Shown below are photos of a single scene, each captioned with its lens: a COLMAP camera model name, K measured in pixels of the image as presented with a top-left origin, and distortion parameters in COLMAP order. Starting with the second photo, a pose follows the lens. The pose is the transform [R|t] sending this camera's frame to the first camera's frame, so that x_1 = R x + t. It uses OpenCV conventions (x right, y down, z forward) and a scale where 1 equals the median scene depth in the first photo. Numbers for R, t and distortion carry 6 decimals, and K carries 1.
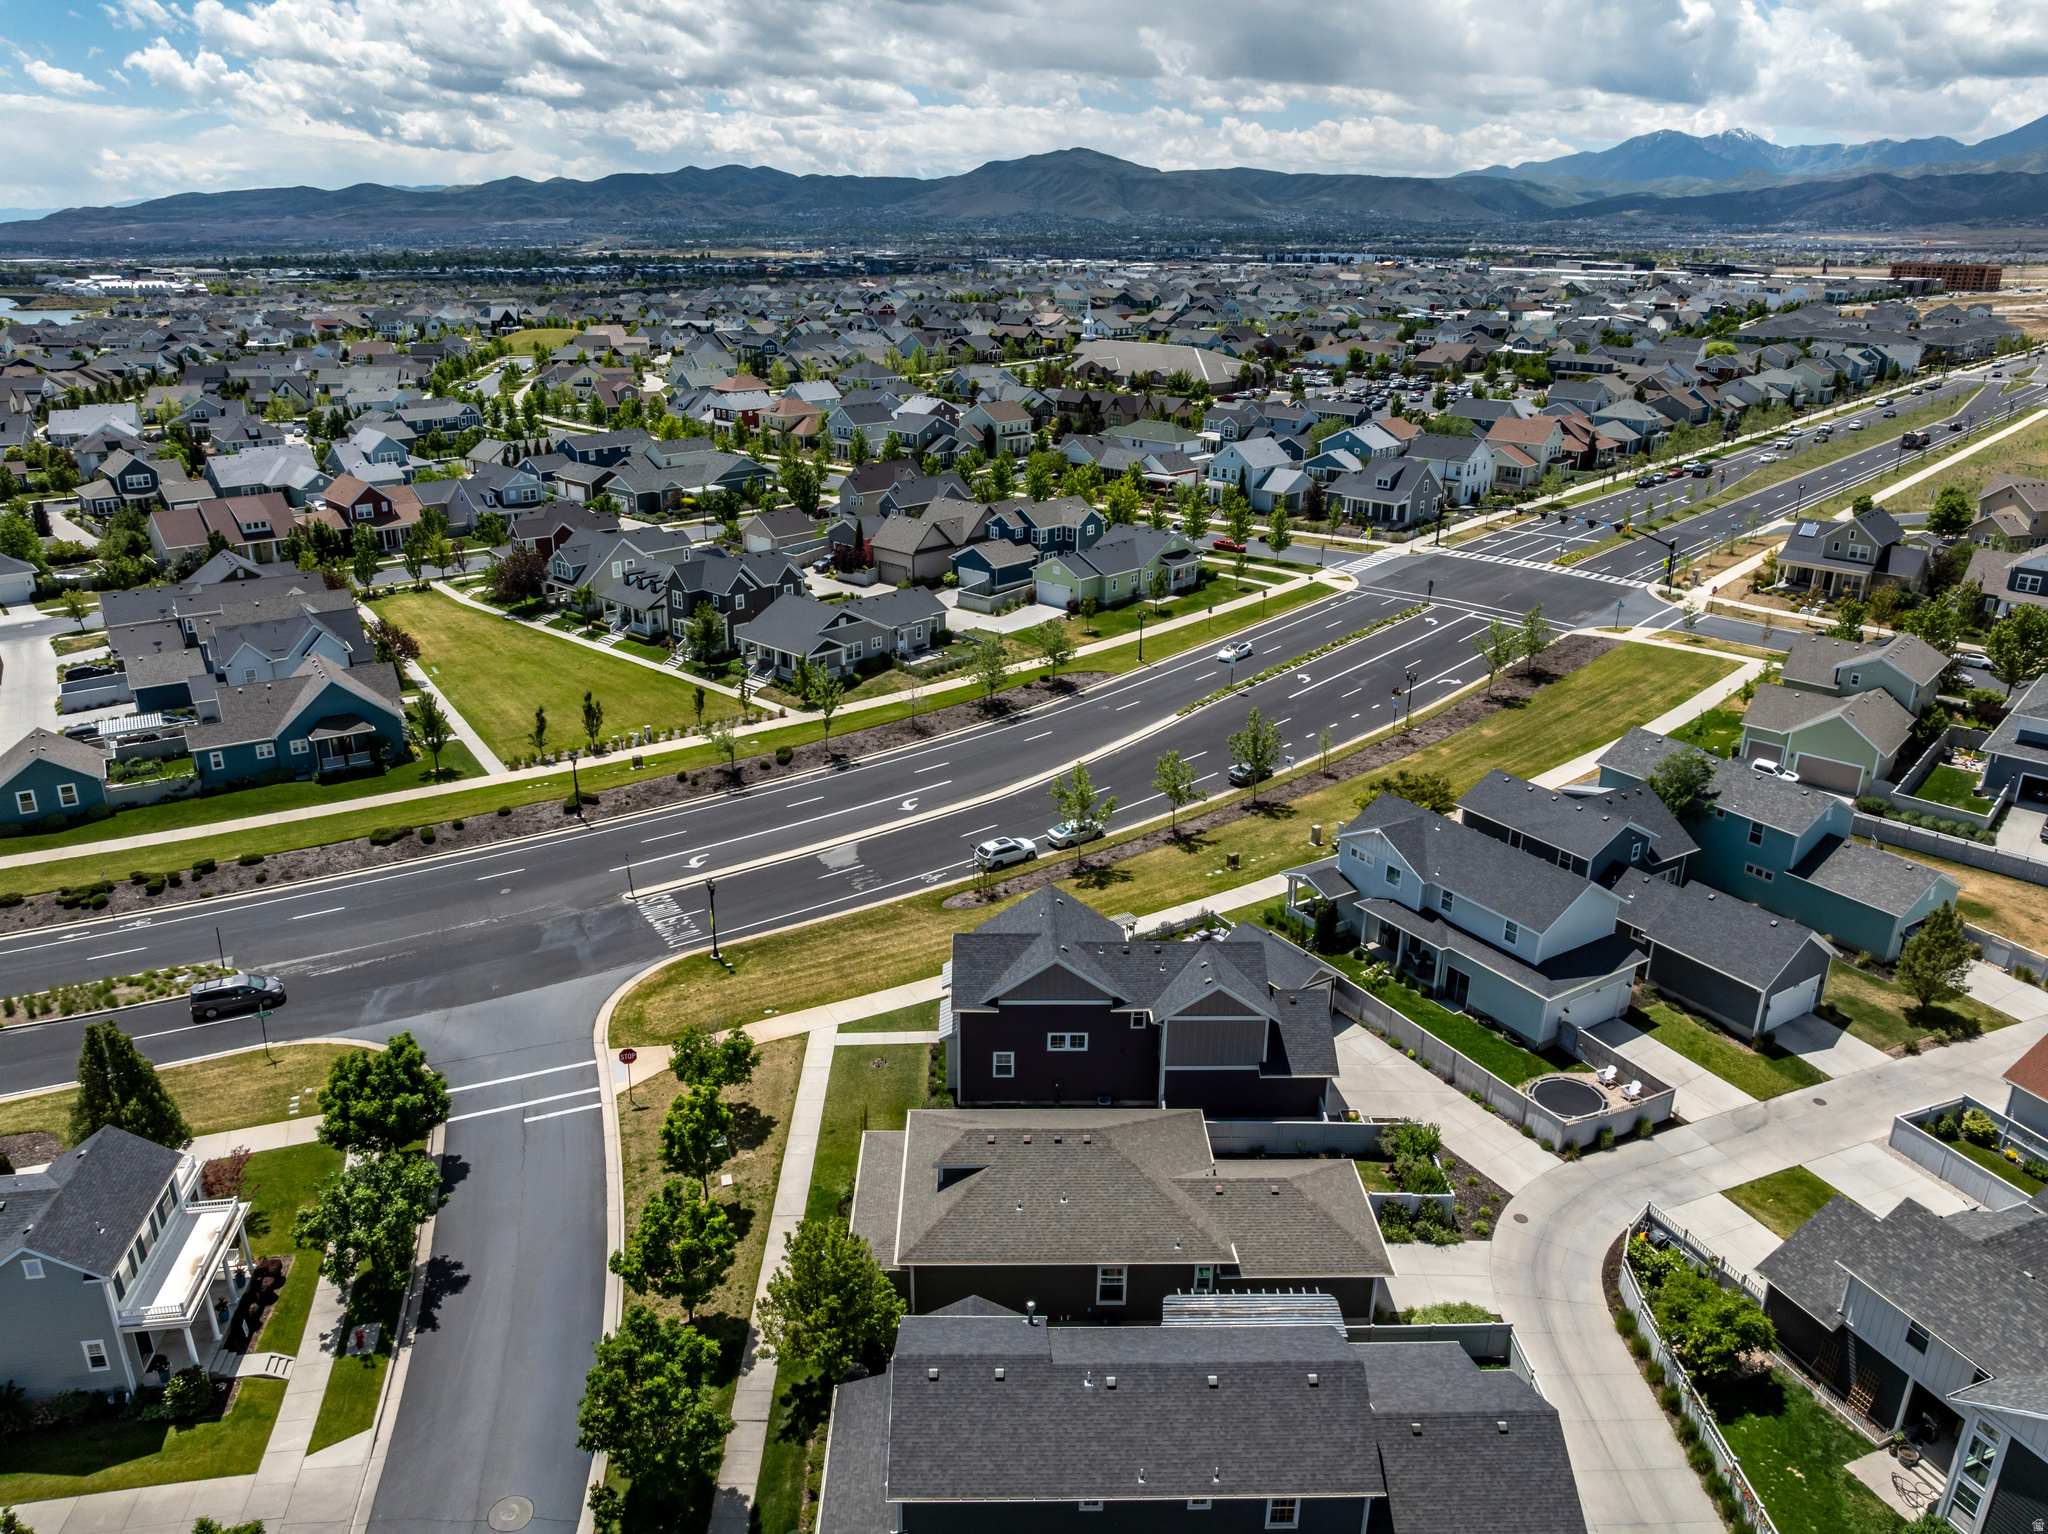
lens RADIAL K [[1436.7, 0, 1024.0], [0, 1436.7, 767.0], [0, 0, 1]] dist [-0.044872, 0.007196]
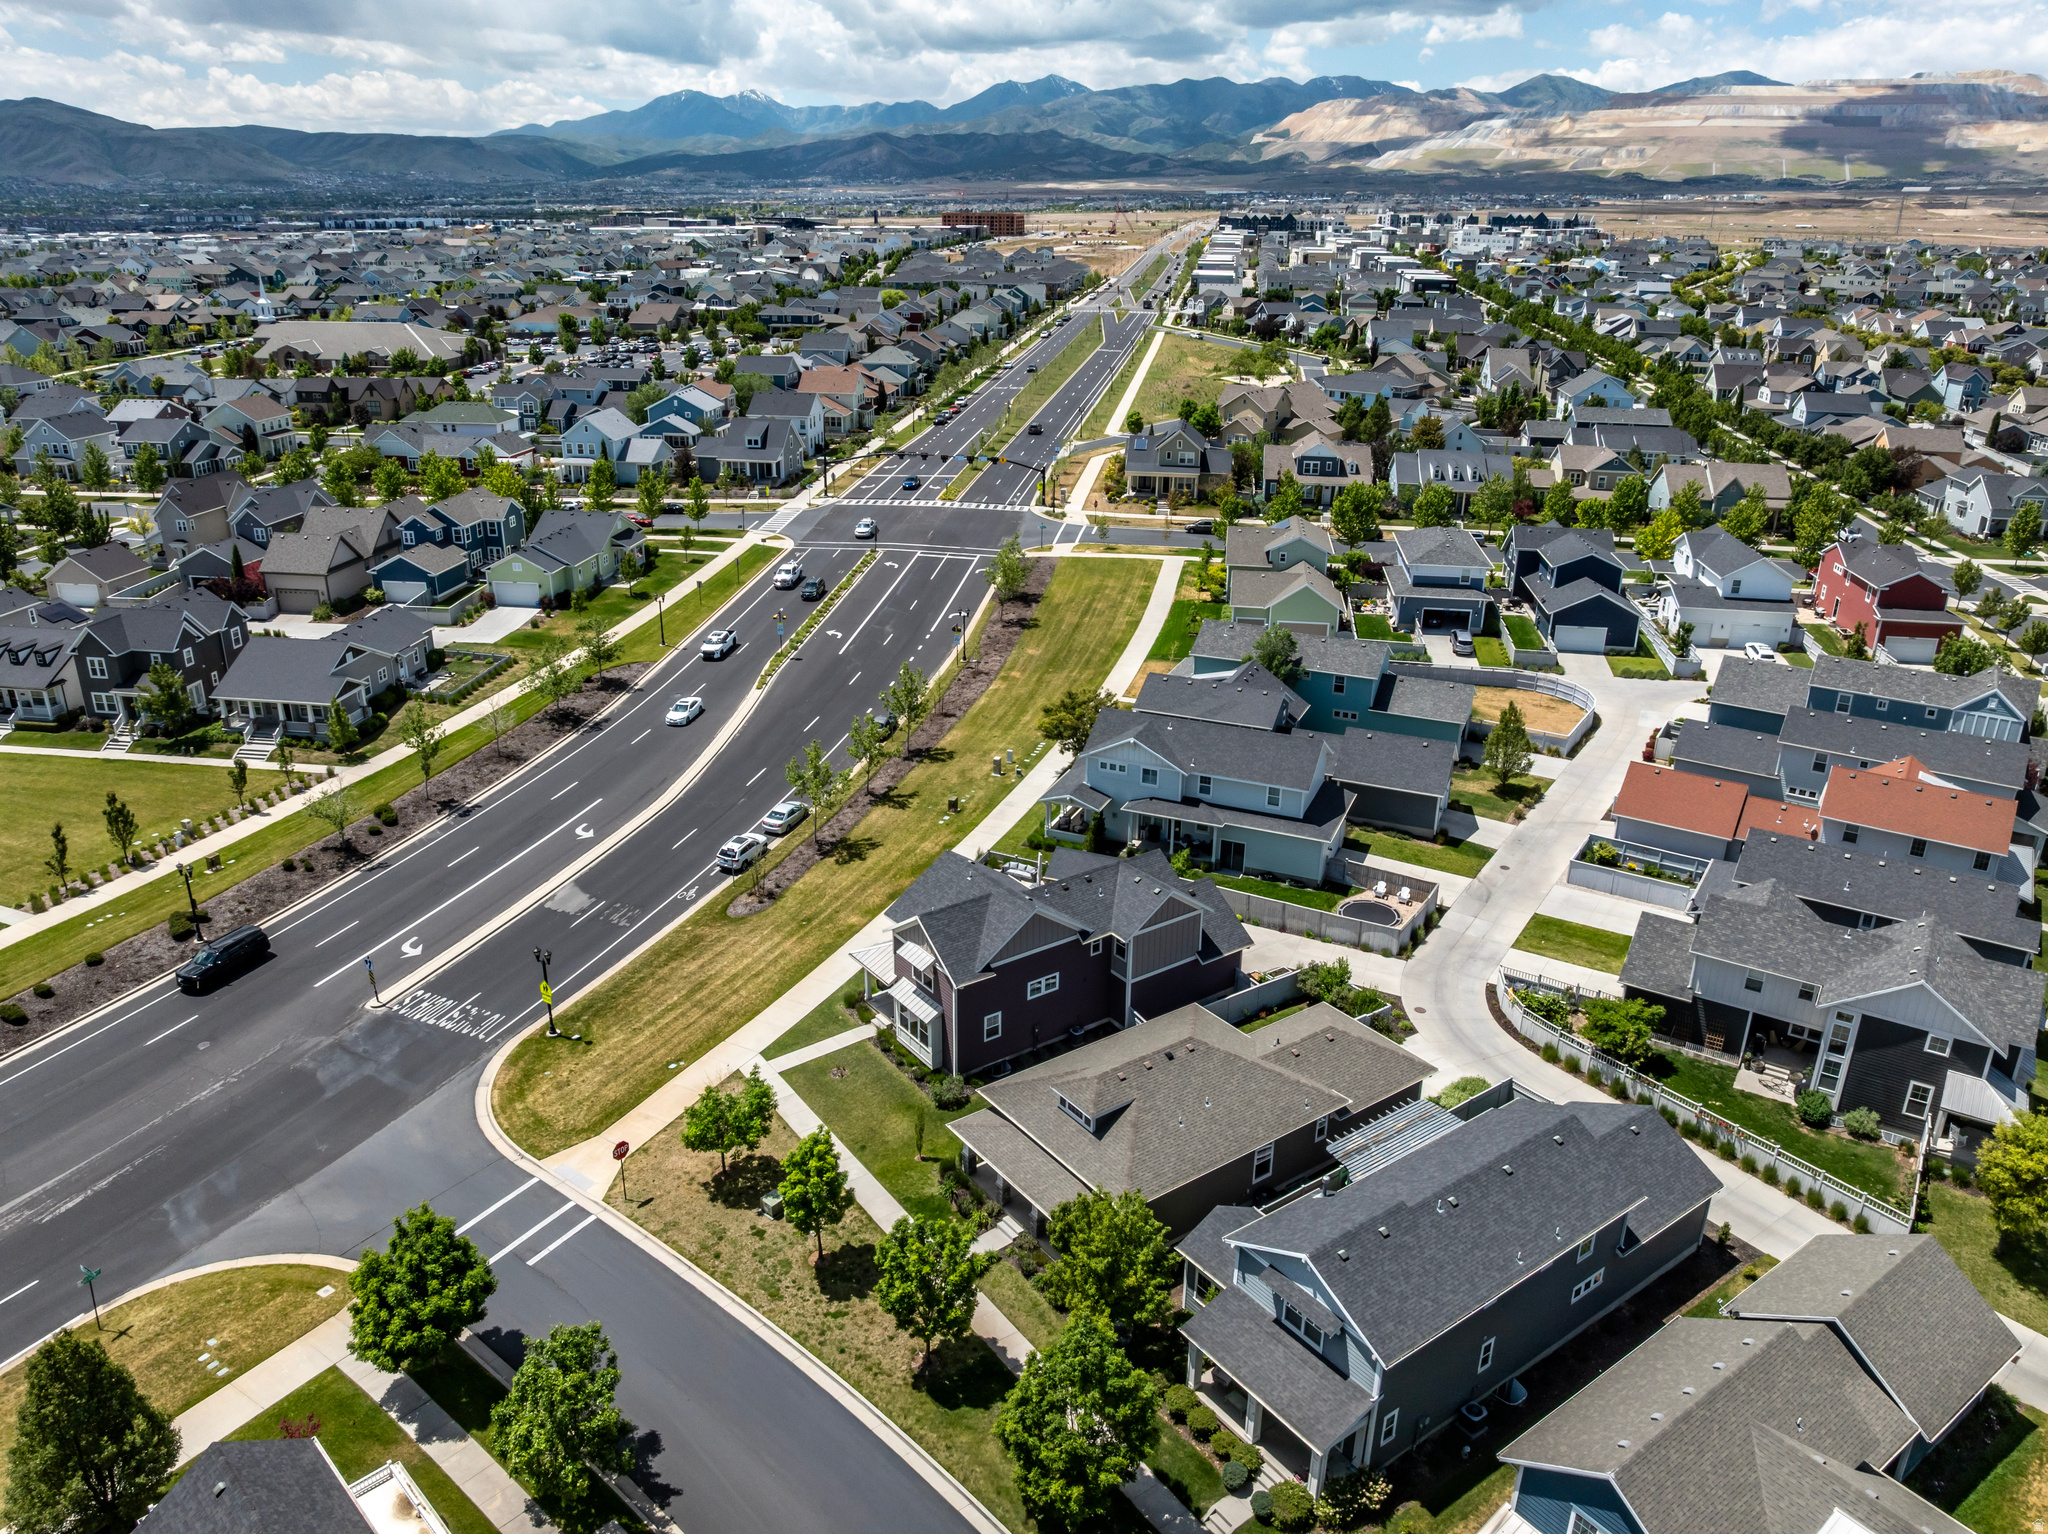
lens RADIAL K [[1436.7, 0, 1024.0], [0, 1436.7, 767.0], [0, 0, 1]] dist [-0.044872, 0.007196]
pose [[0.822386, -0.210661, 0.528492, -0.247108], [0.197368, 0.976872, 0.082263, -0.025673], [-0.533599, 0.036655, 0.844943, 0.061308]]
